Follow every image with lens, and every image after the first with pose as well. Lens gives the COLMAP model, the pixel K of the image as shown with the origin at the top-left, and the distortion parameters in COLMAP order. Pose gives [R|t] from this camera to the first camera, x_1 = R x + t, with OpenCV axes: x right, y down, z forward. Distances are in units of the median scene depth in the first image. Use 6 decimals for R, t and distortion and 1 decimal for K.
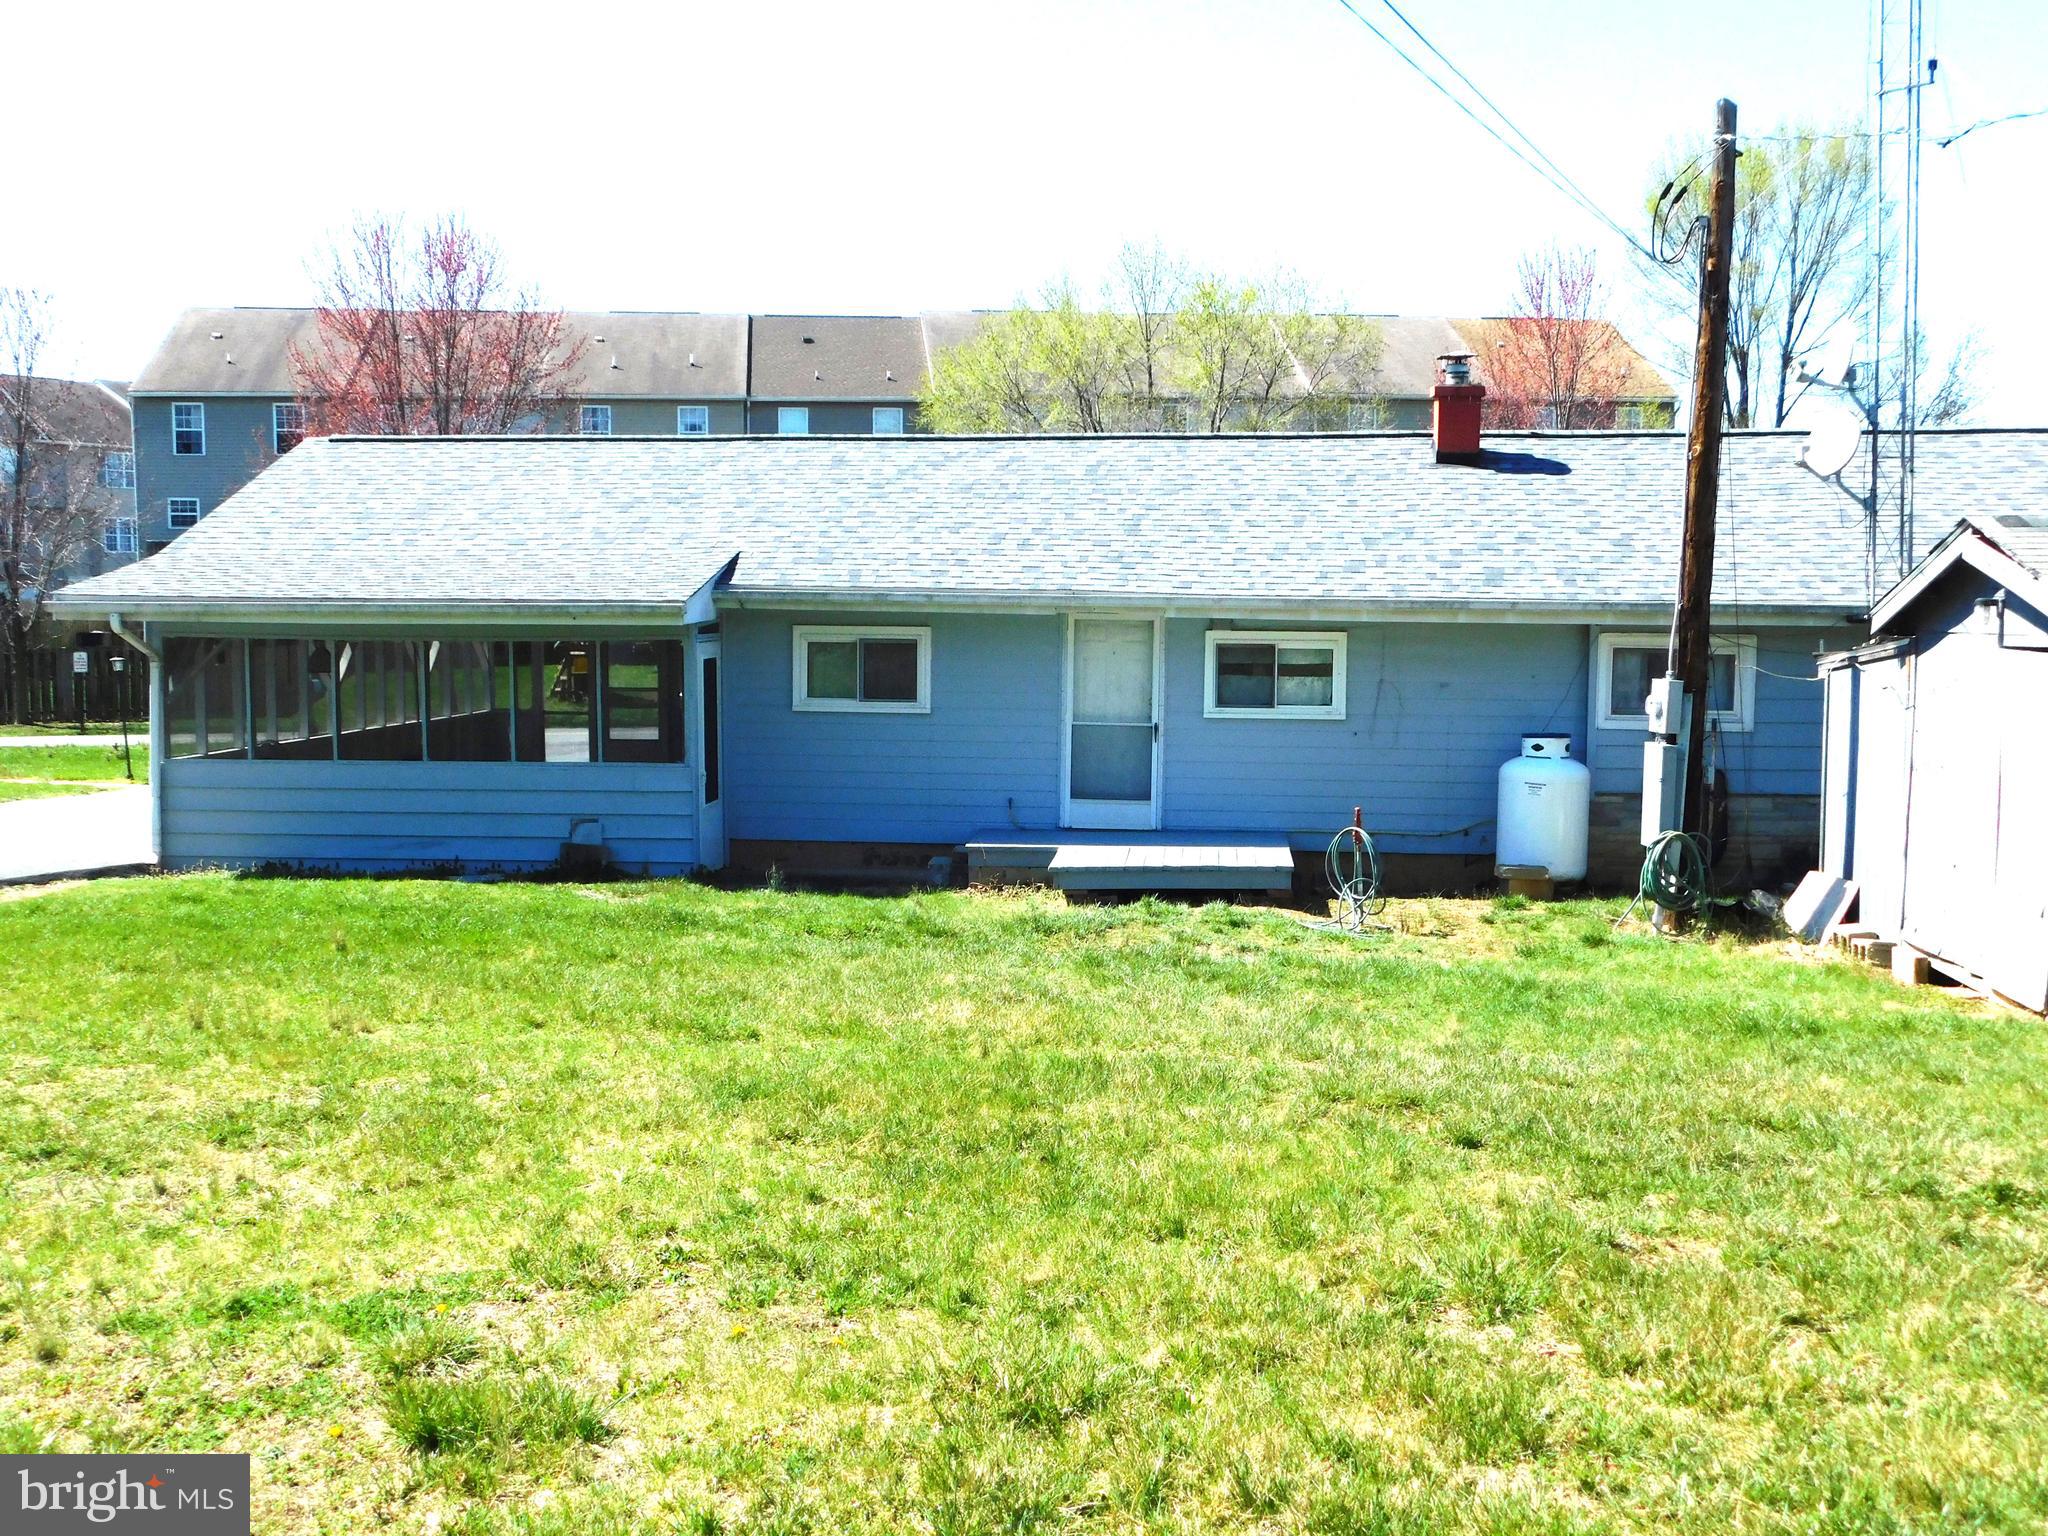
lens RADIAL K [[2131.2, 0, 1023.3], [0, 2131.2, 776.8], [0, 0, 1]] dist [-0.013460, 0.000000]
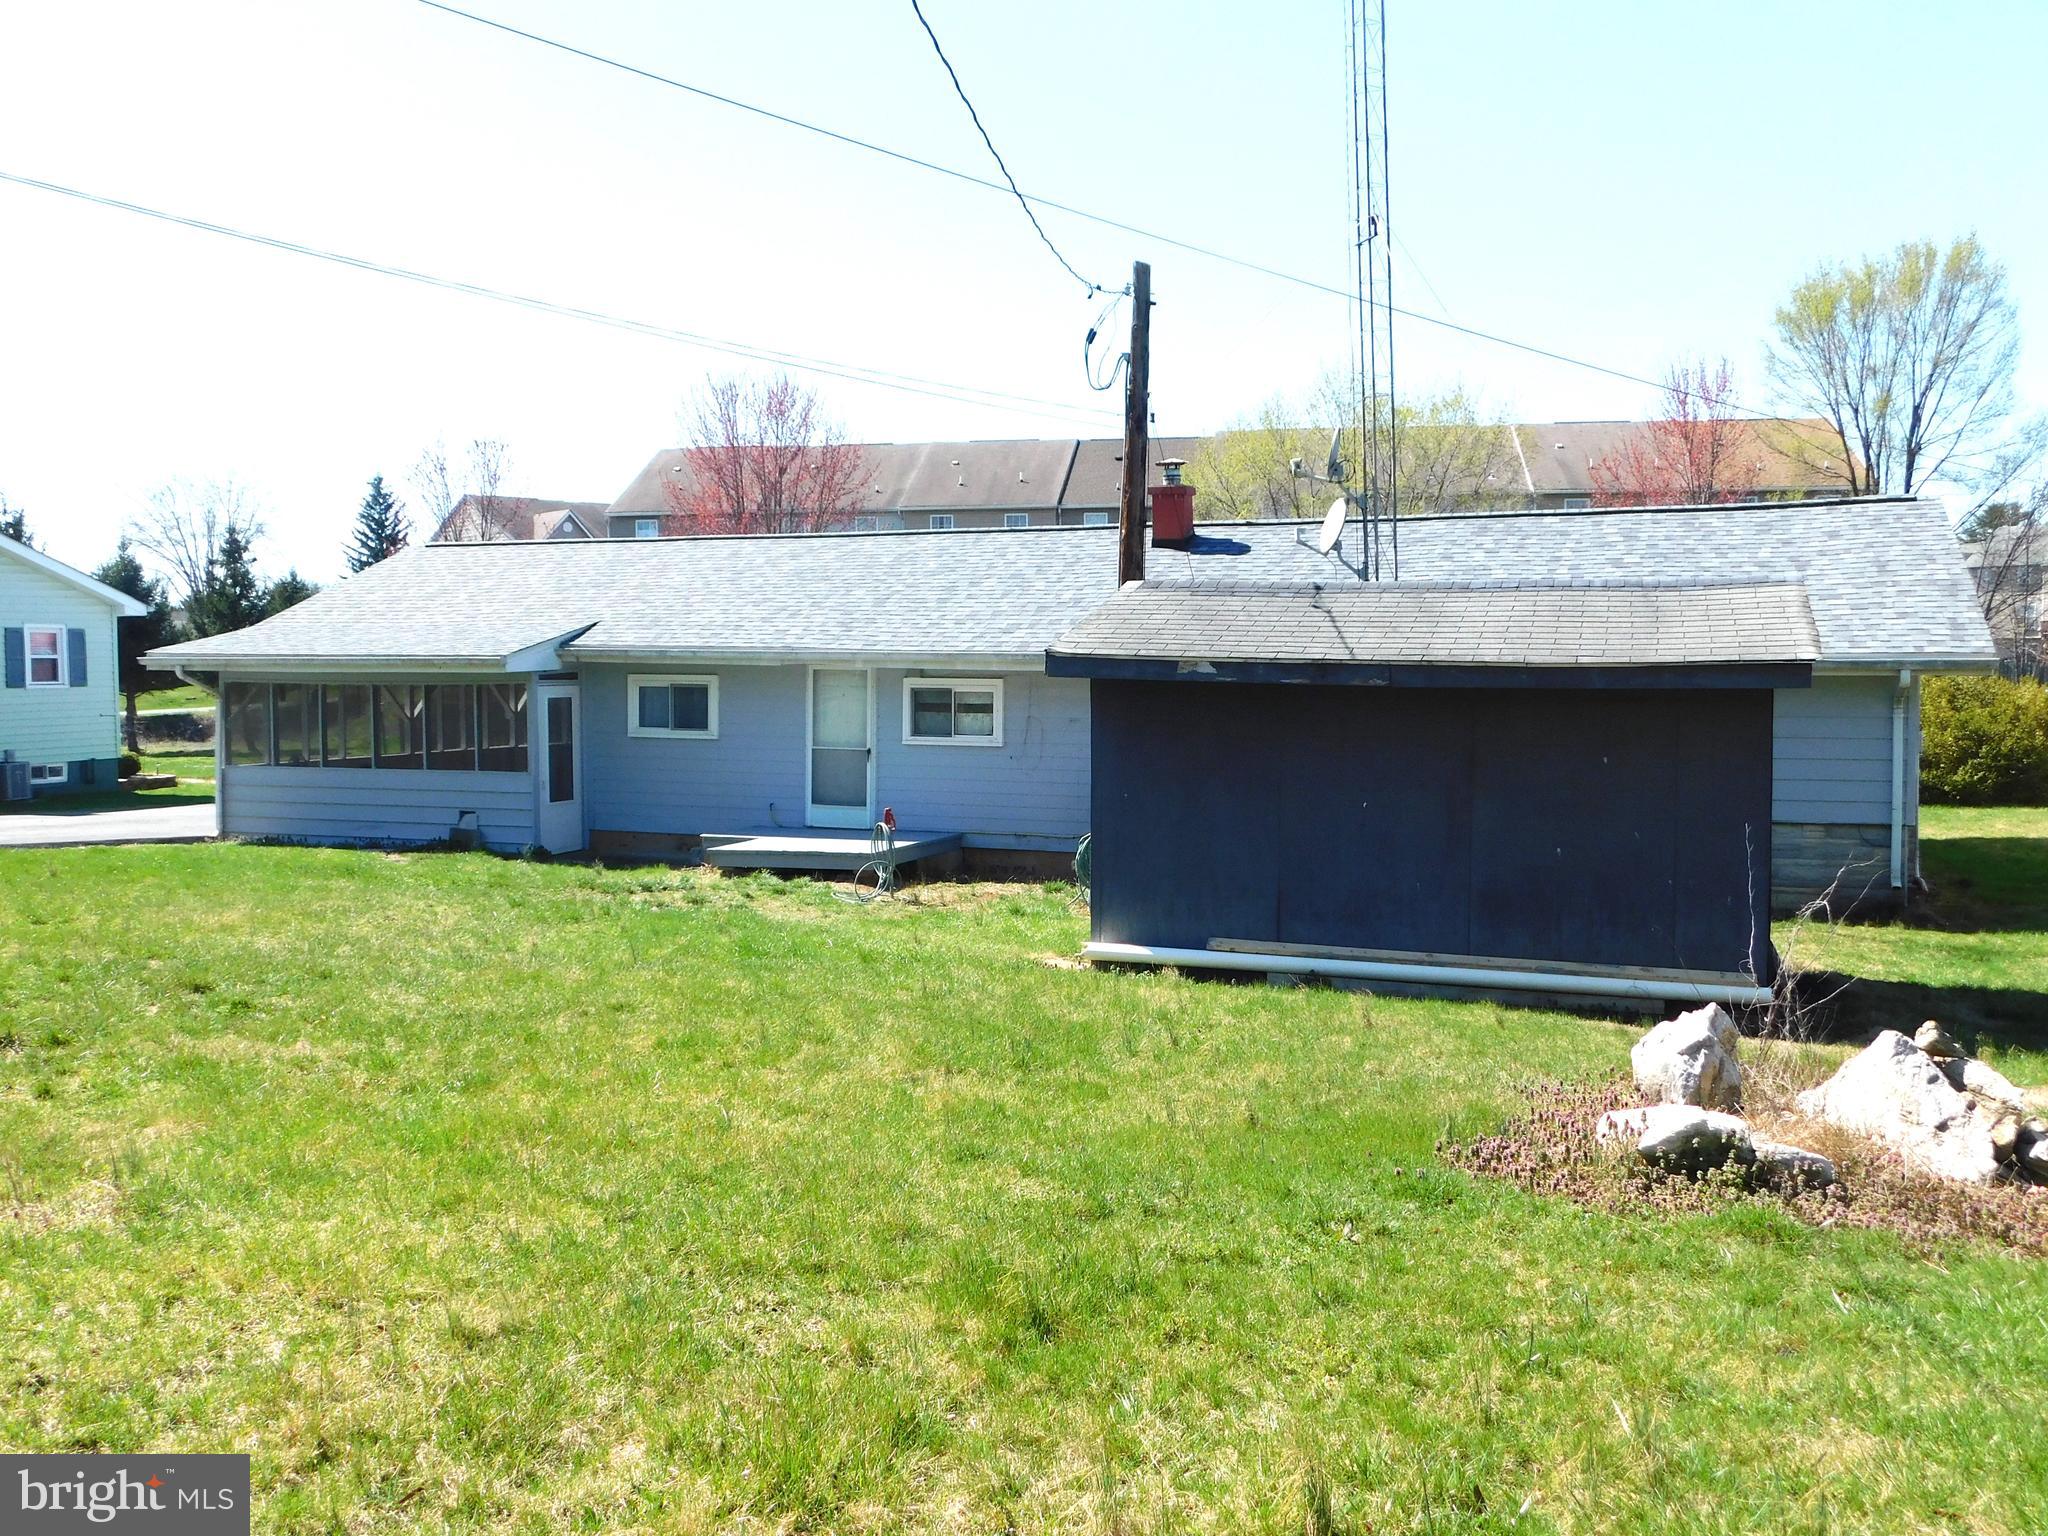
lens RADIAL K [[1777.6, 0, 1025.3], [0, 1777.6, 754.3], [0, 0, 1]] dist [-0.030694, 0.001557]
pose [[0.968588, 0.010822, -0.248434, 0.429108], [-0.019775, 0.999241, -0.033571, 0.013841], [0.247882, 0.037429, 0.968067, -0.042233]]
